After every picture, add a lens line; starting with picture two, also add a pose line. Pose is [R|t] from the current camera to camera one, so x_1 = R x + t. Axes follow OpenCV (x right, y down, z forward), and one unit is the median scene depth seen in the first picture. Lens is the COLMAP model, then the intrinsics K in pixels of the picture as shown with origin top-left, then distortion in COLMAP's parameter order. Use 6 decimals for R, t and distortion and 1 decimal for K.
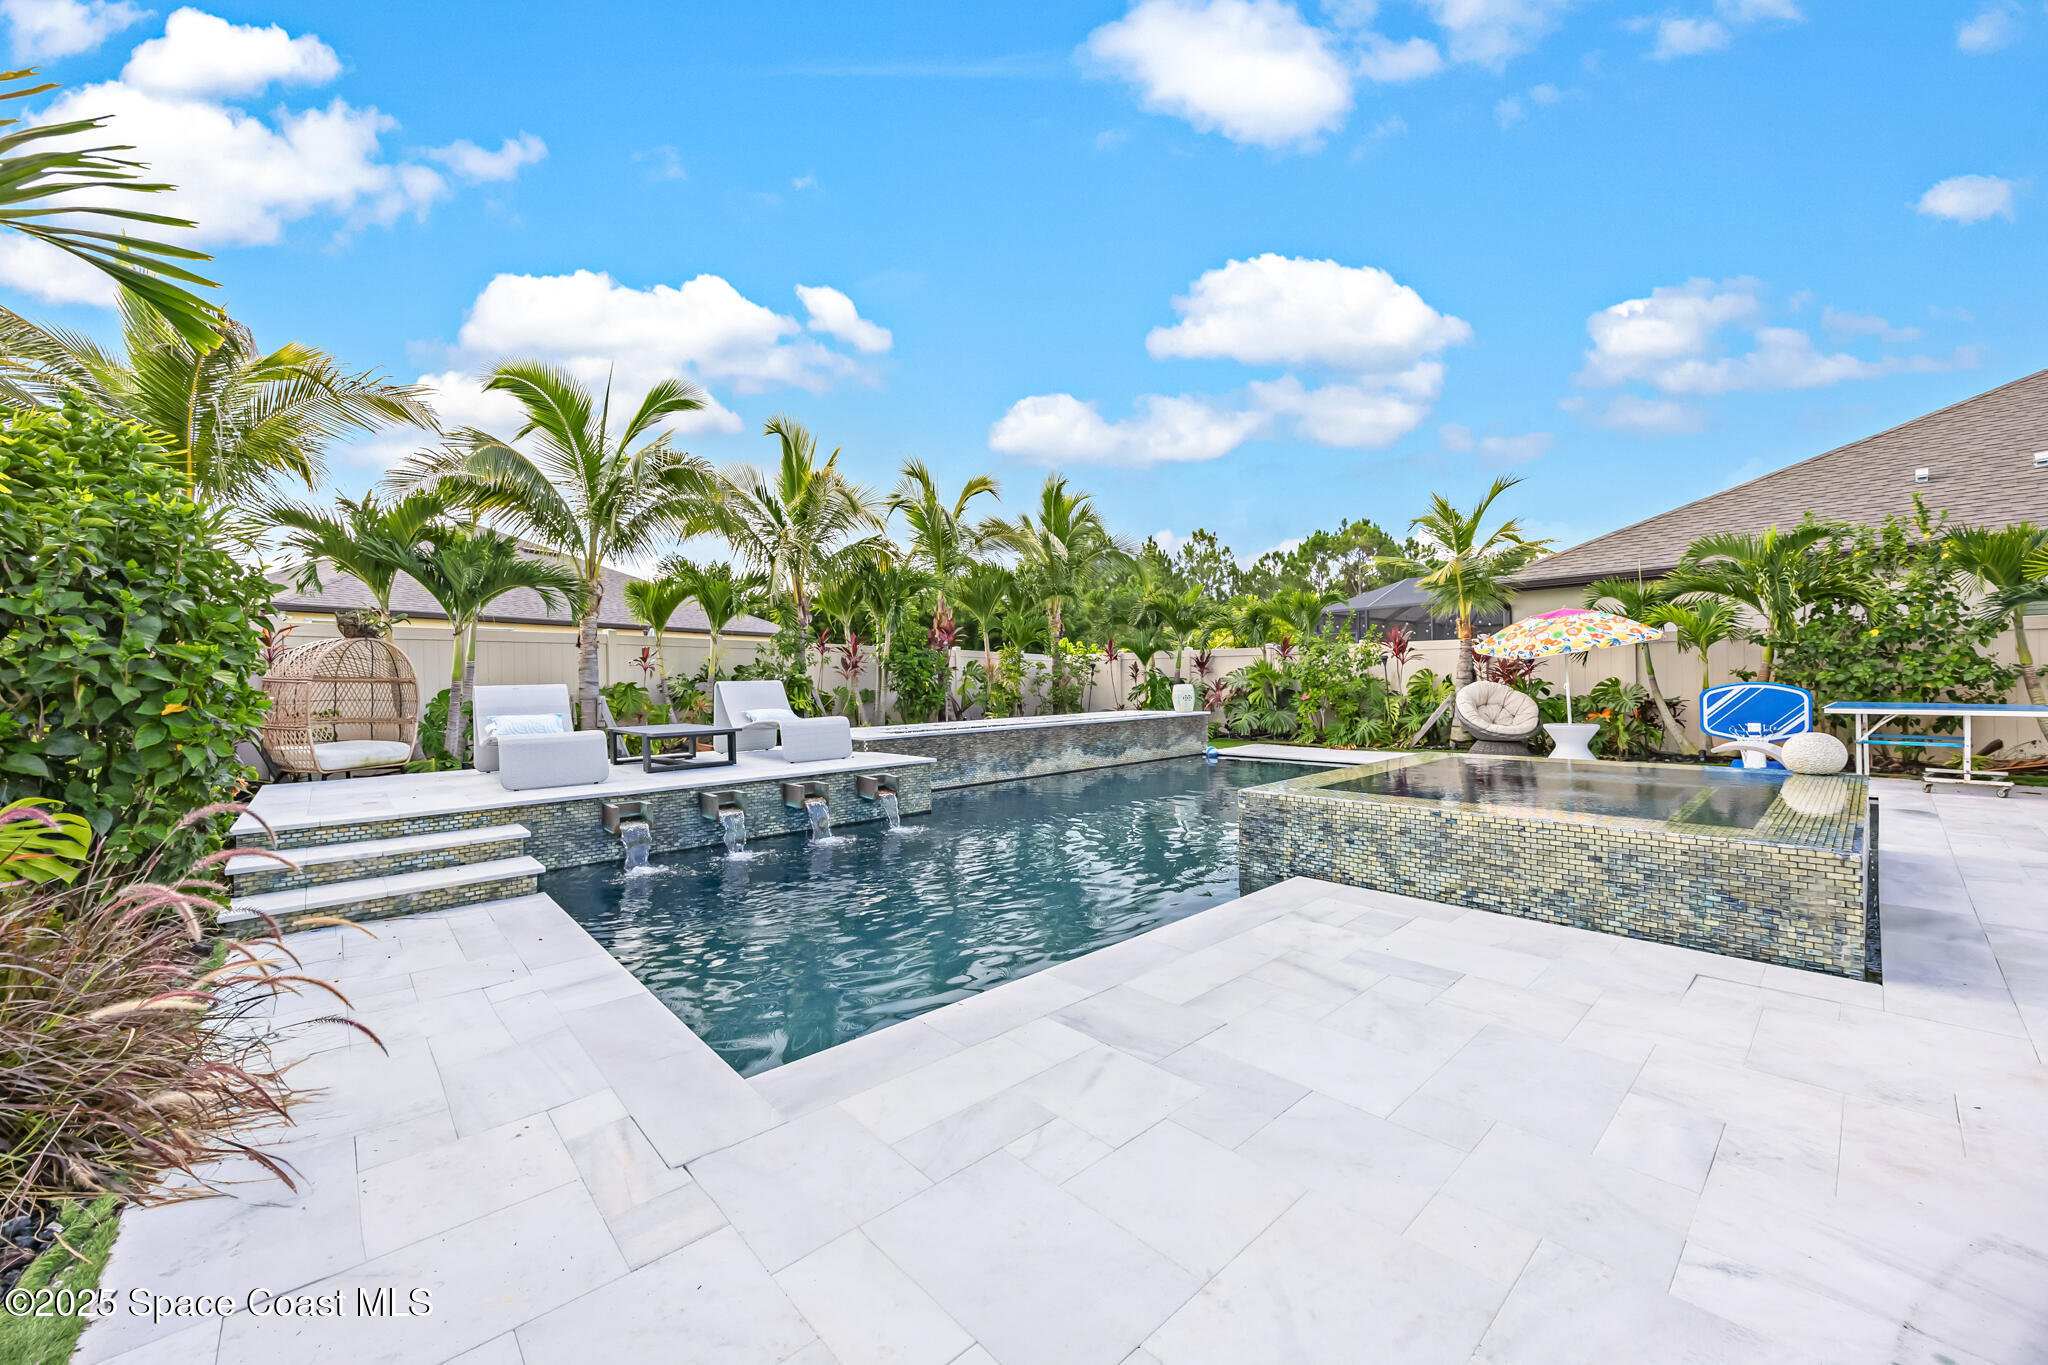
lens RADIAL K [[797.7, 0, 1024.0], [0, 797.7, 682.5], [0, 0, 1]] dist [-0.000673, -0.000035]
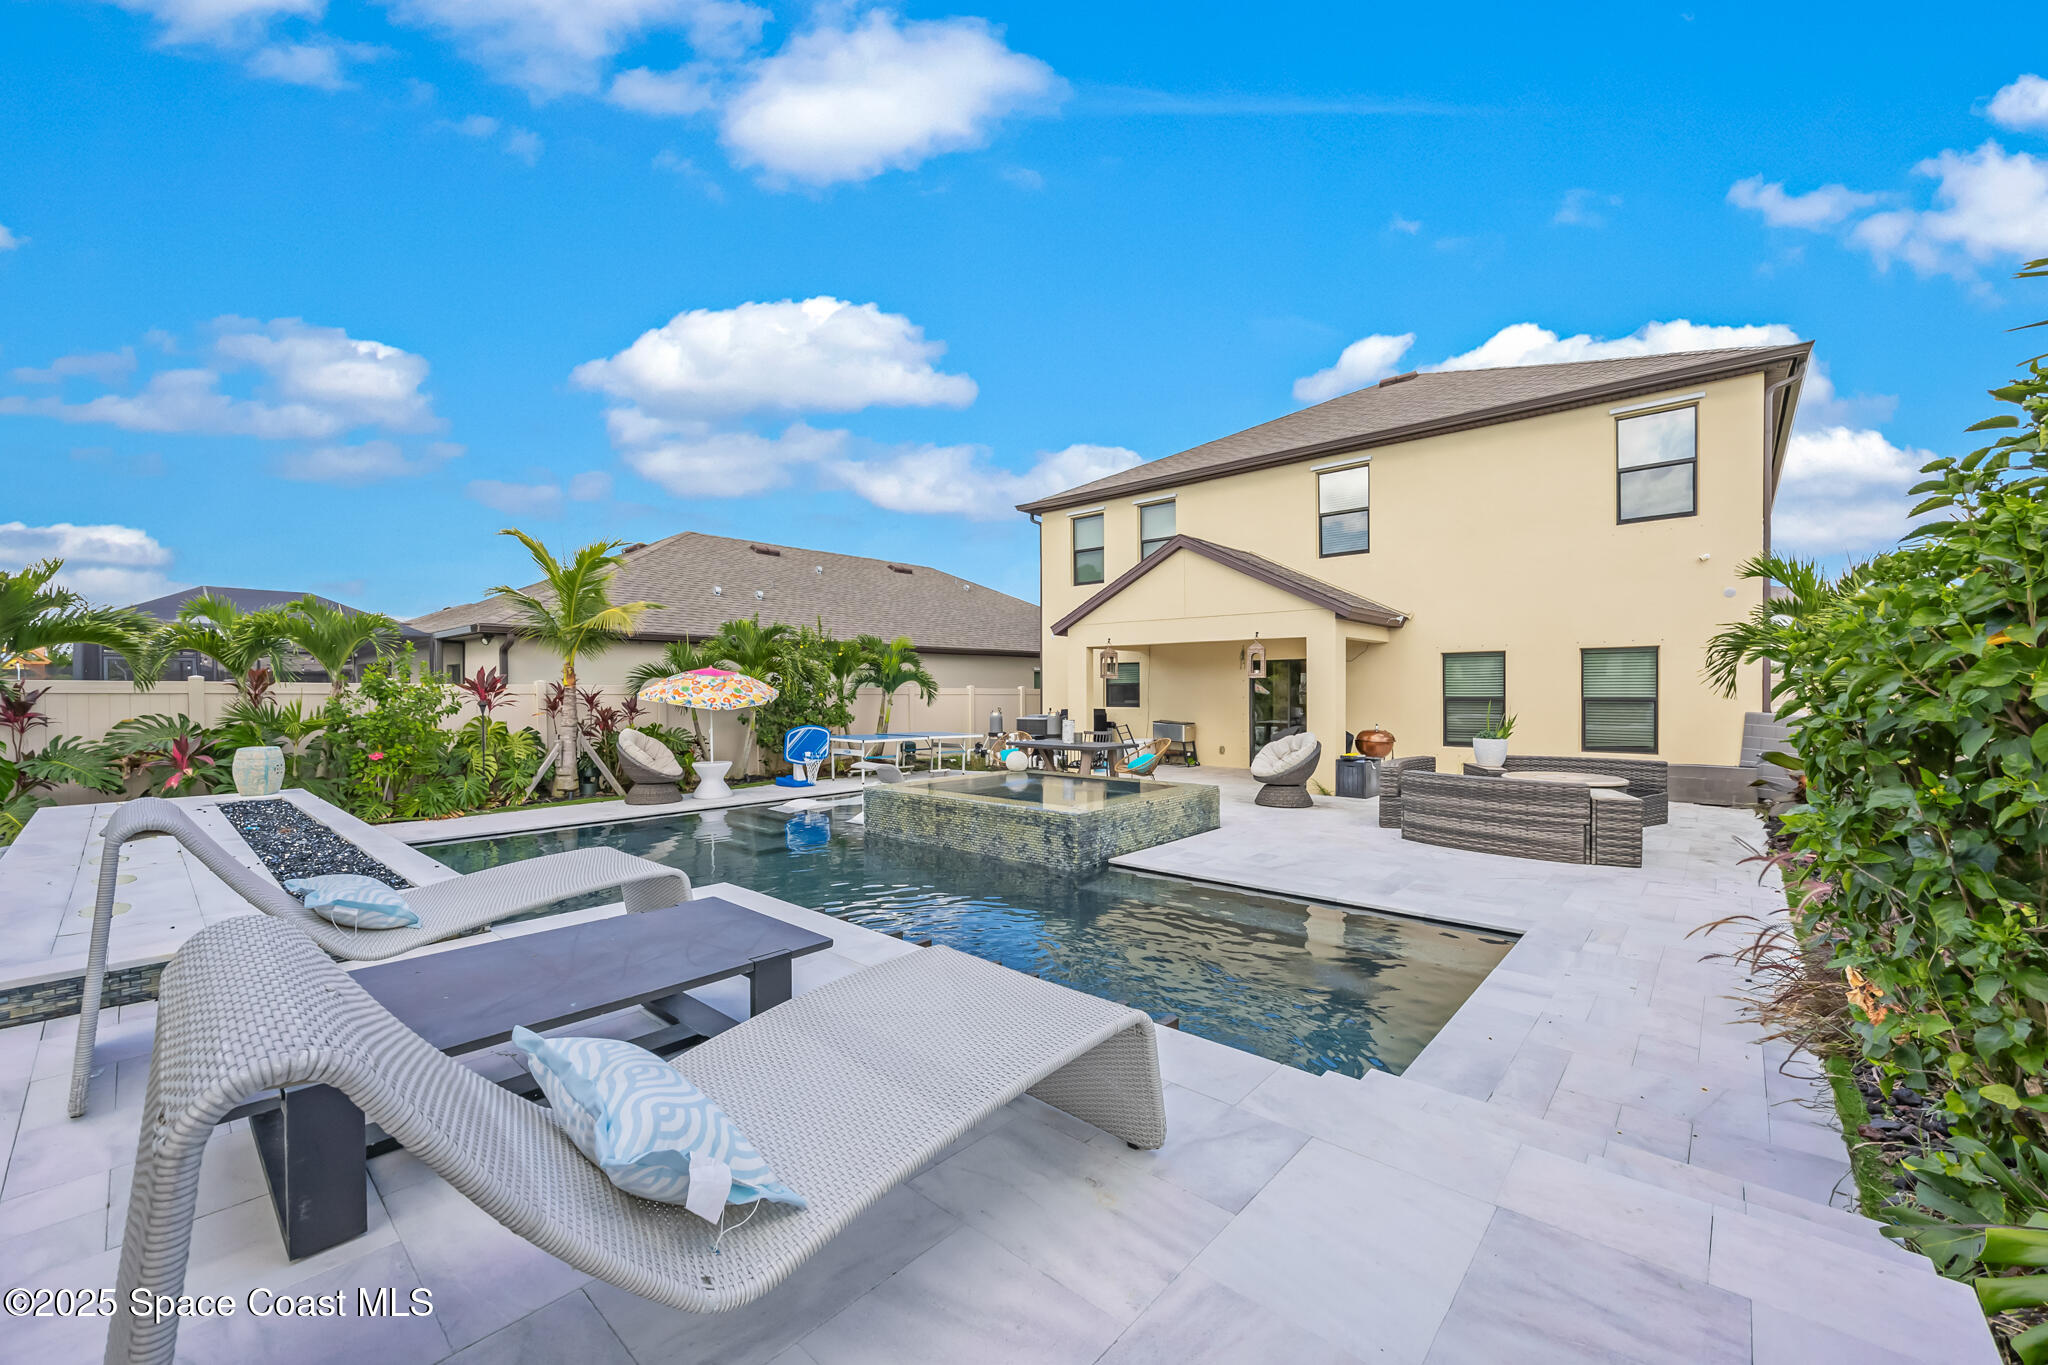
lens RADIAL K [[797.7, 0, 1024.0], [0, 797.7, 682.5], [0, 0, 1]] dist [-0.000673, -0.000035]
pose [[-0.115075, 0.029595, 0.992916, -1.191759], [0.008037, 0.999551, -0.028861, -0.062238], [-0.993324, 0.004659, -0.115261, 1.314936]]
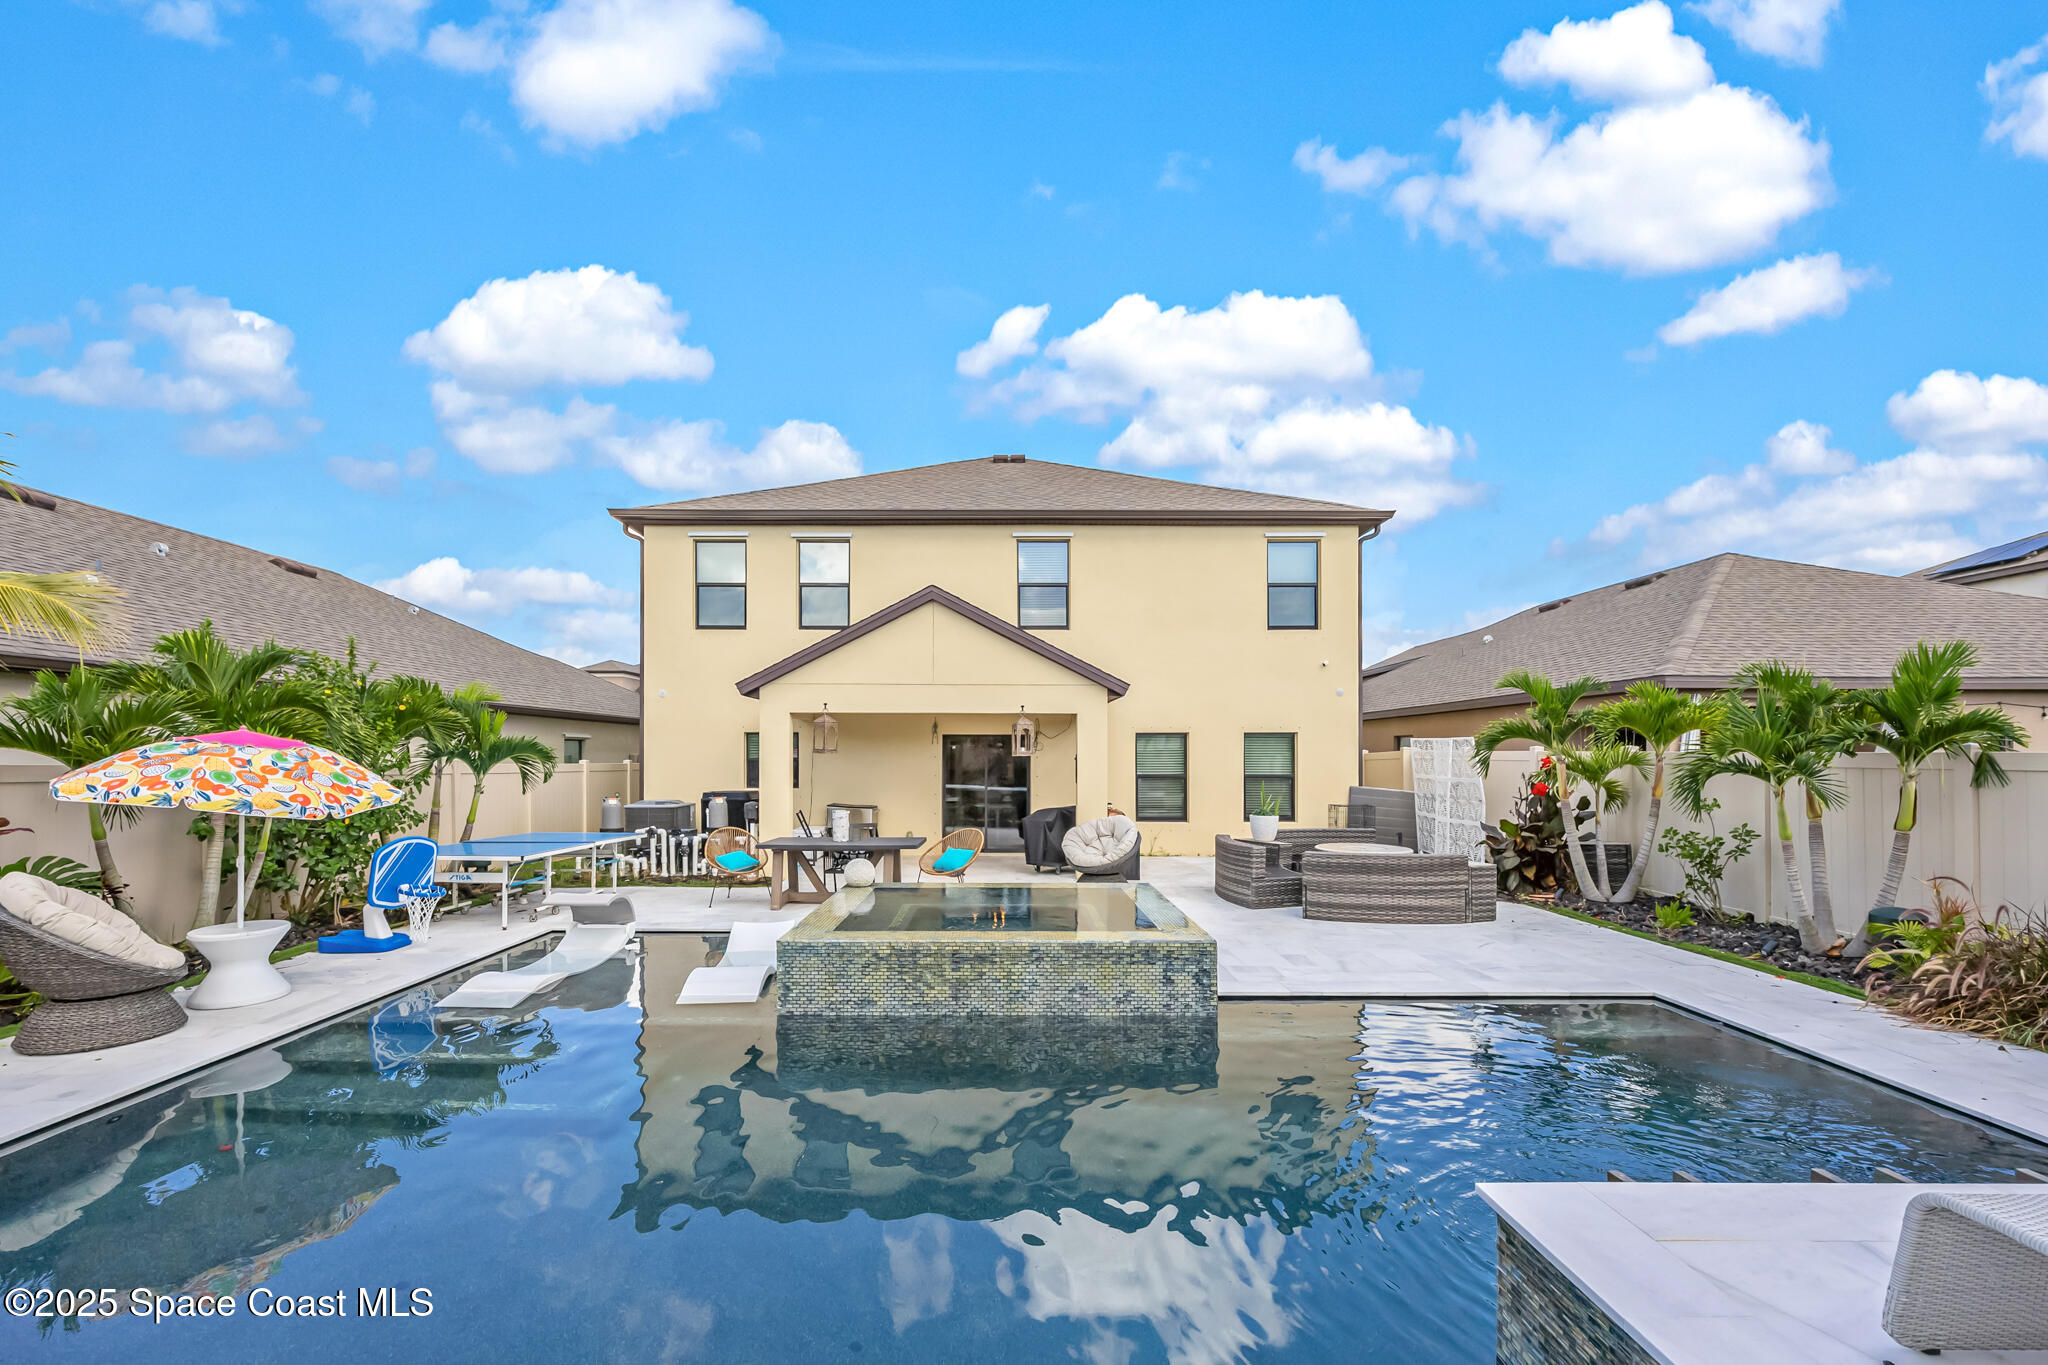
lens RADIAL K [[842.1, 0, 1007.4], [0, 842.1, 753.5], [0, 0, 1]] dist [-0.001798, -0.000035]
pose [[-0.743317, 0.022667, 0.668555, -0.308908], [0.015070, 0.999740, -0.017141, -0.112394], [-0.668769, -0.002666, -0.743465, 2.149495]]
